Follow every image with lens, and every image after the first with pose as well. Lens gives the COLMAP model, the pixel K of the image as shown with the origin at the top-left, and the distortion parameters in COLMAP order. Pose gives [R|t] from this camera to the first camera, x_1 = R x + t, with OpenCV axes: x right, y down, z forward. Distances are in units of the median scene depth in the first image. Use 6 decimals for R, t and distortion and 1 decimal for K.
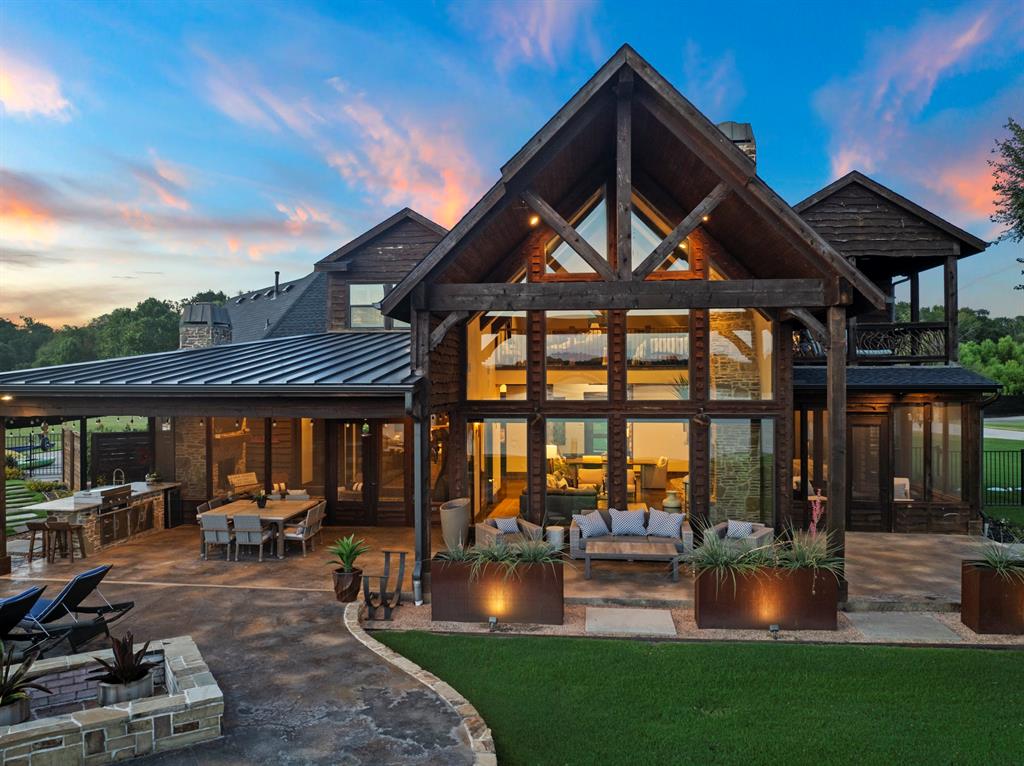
lens RADIAL K [[724.8, 0, 512.0], [0, 724.8, 383.0], [0, 0, 1]] dist [-0.032333, -0.001891]
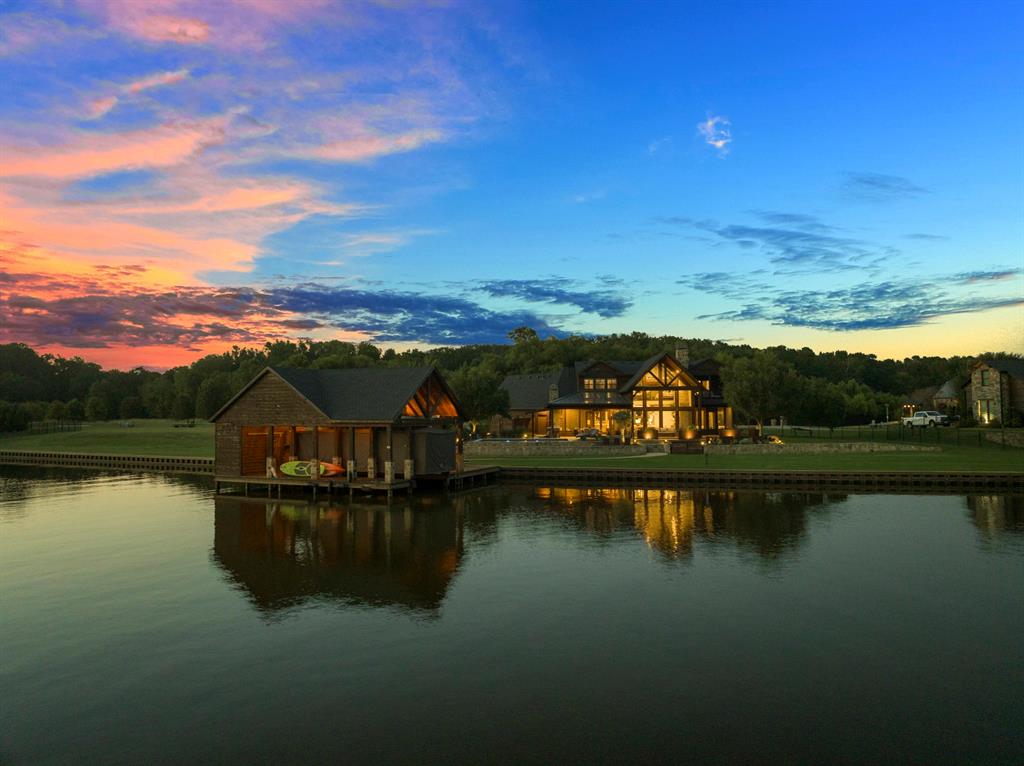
lens RADIAL K [[724.8, 0, 512.0], [0, 724.8, 383.0], [0, 0, 1]] dist [-0.032333, -0.001891]
pose [[0.997998, -0.001283, 0.063227, -1.174914], [0.004047, 0.999041, -0.043597, 0.073031], [-0.063111, 0.043765, 0.997046, -3.854690]]
